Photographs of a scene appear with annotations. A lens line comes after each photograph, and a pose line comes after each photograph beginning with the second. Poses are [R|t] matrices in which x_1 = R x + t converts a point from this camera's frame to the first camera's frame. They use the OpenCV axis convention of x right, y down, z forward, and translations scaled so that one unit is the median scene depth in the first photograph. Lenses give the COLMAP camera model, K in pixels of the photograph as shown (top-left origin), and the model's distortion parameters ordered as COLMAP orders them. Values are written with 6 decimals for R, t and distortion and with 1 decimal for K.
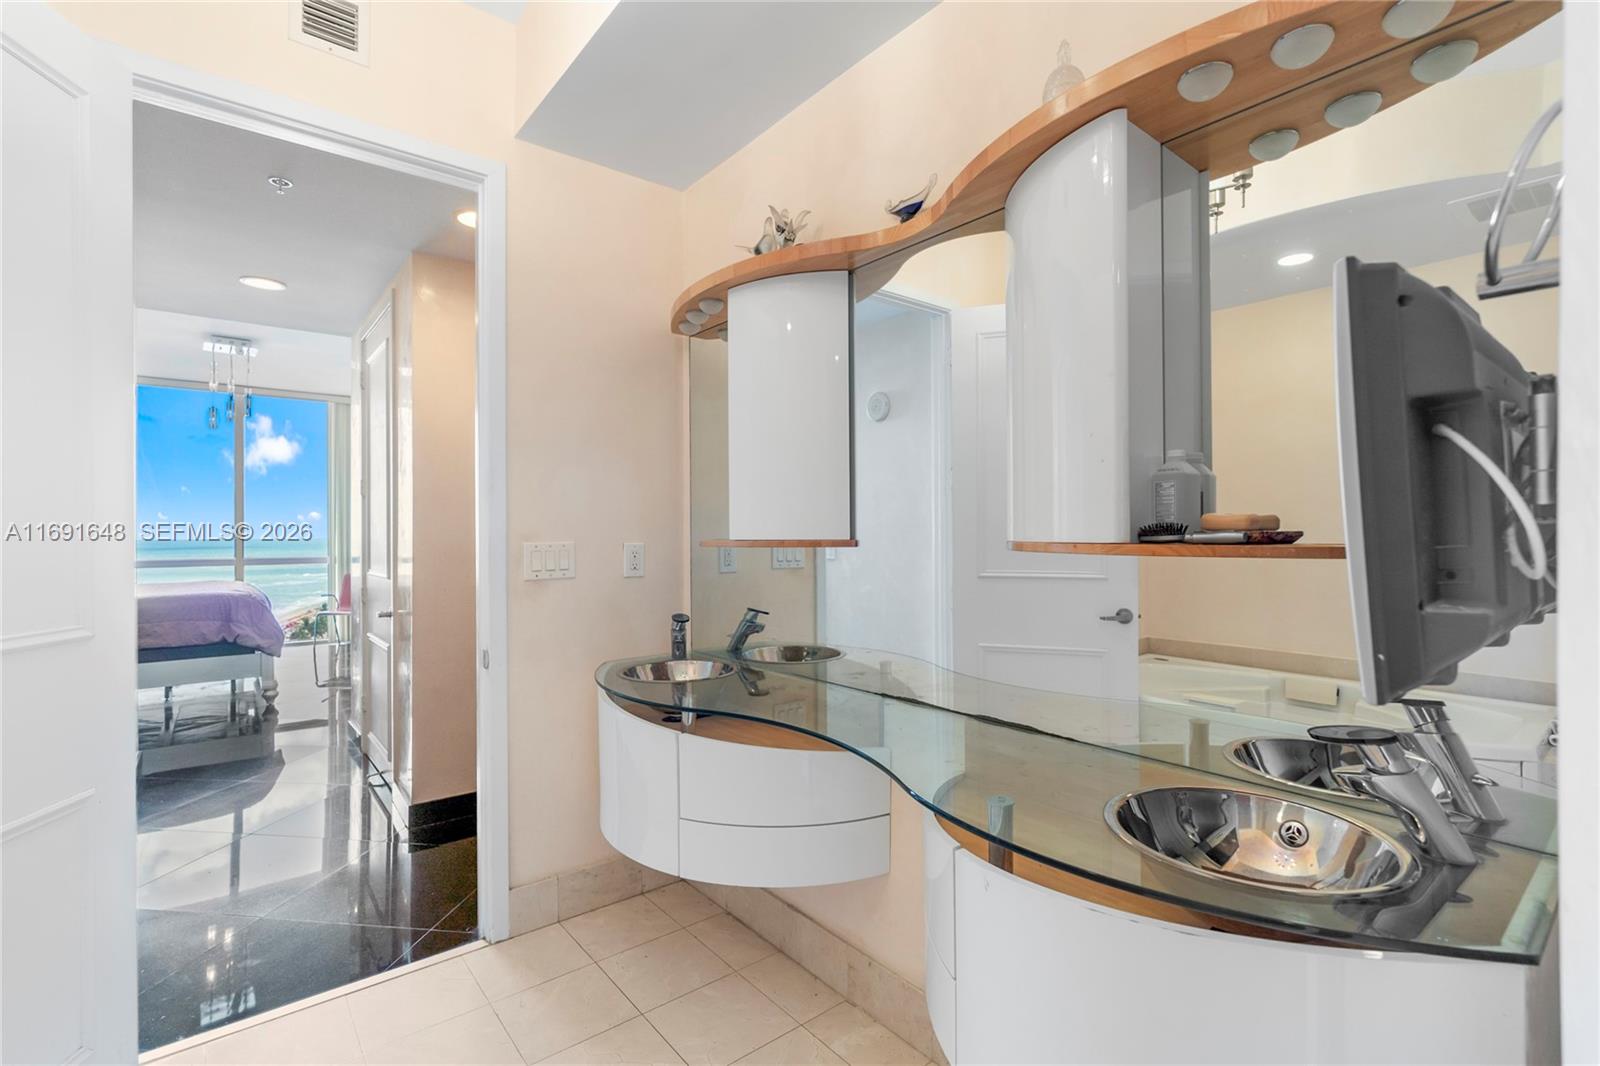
lens RADIAL K [[720.6, 0, 794.7], [0, 720.6, 529.1], [0, 0, 1]] dist [-0.004143, 0.001945]
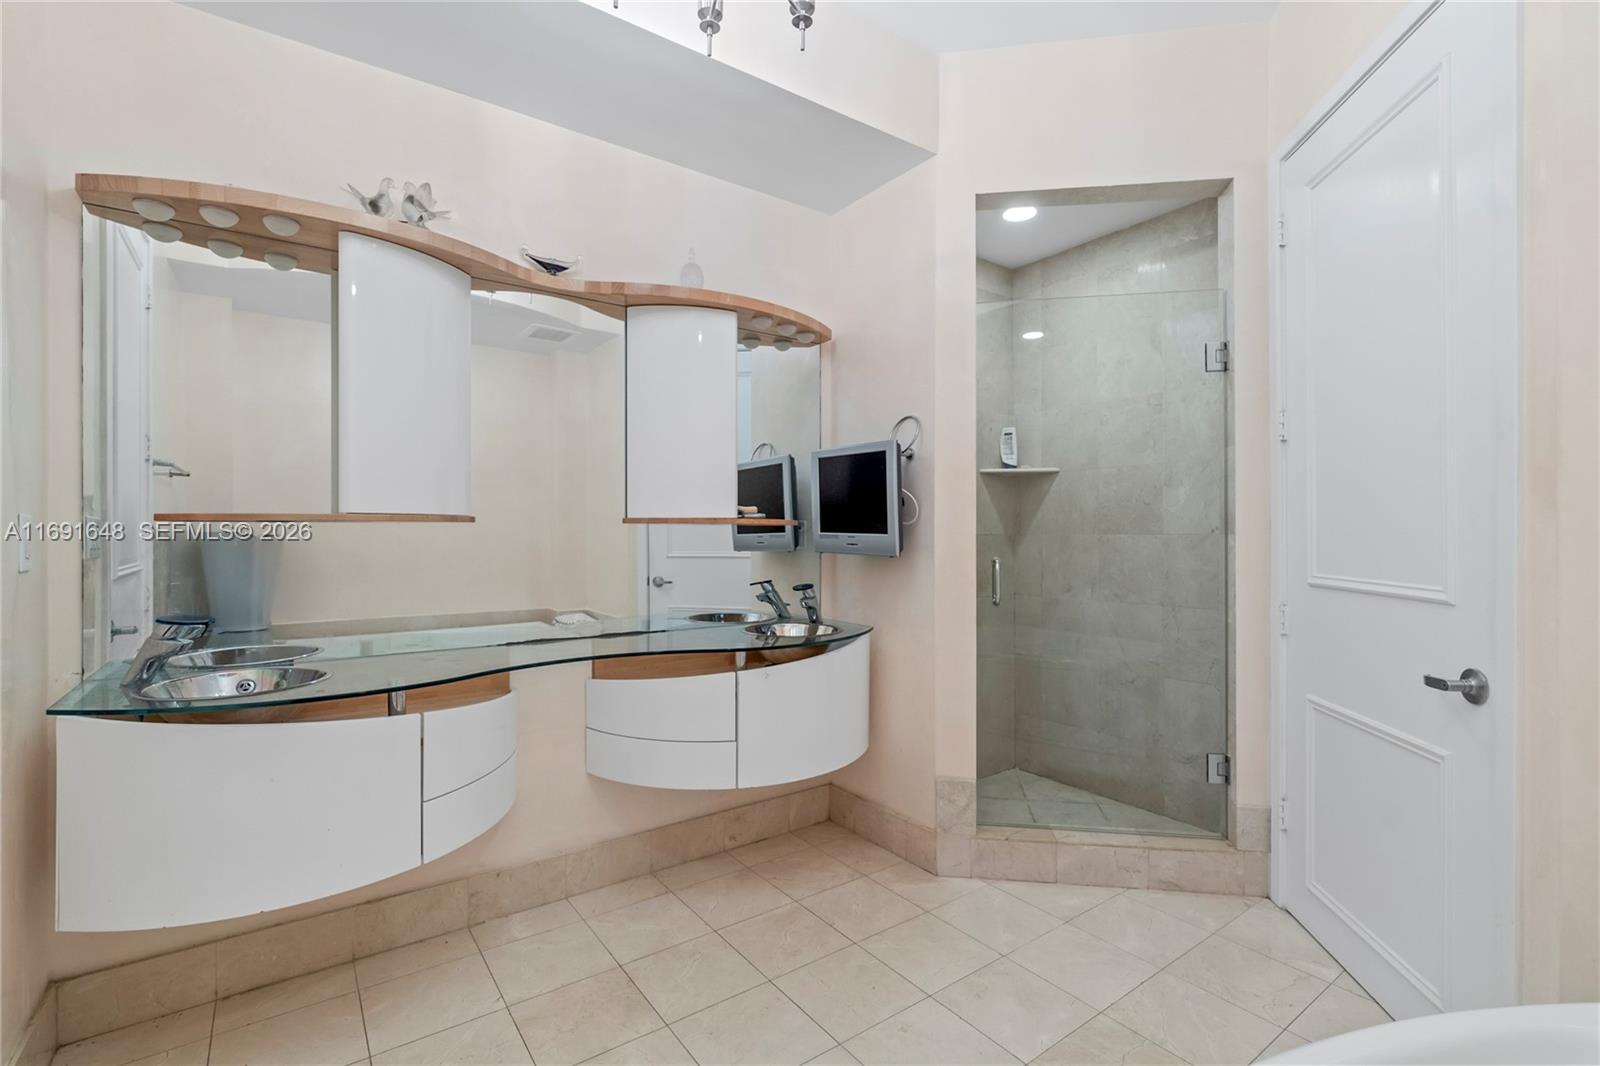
lens RADIAL K [[720.6, 0, 794.7], [0, 720.6, 529.1], [0, 0, 1]] dist [-0.004143, 0.001945]
pose [[0.075768, 0.010702, 0.997068, -0.997519], [-0.002724, 0.999941, -0.010526, 0.045141], [-0.997122, -0.001918, 0.075793, 0.405503]]
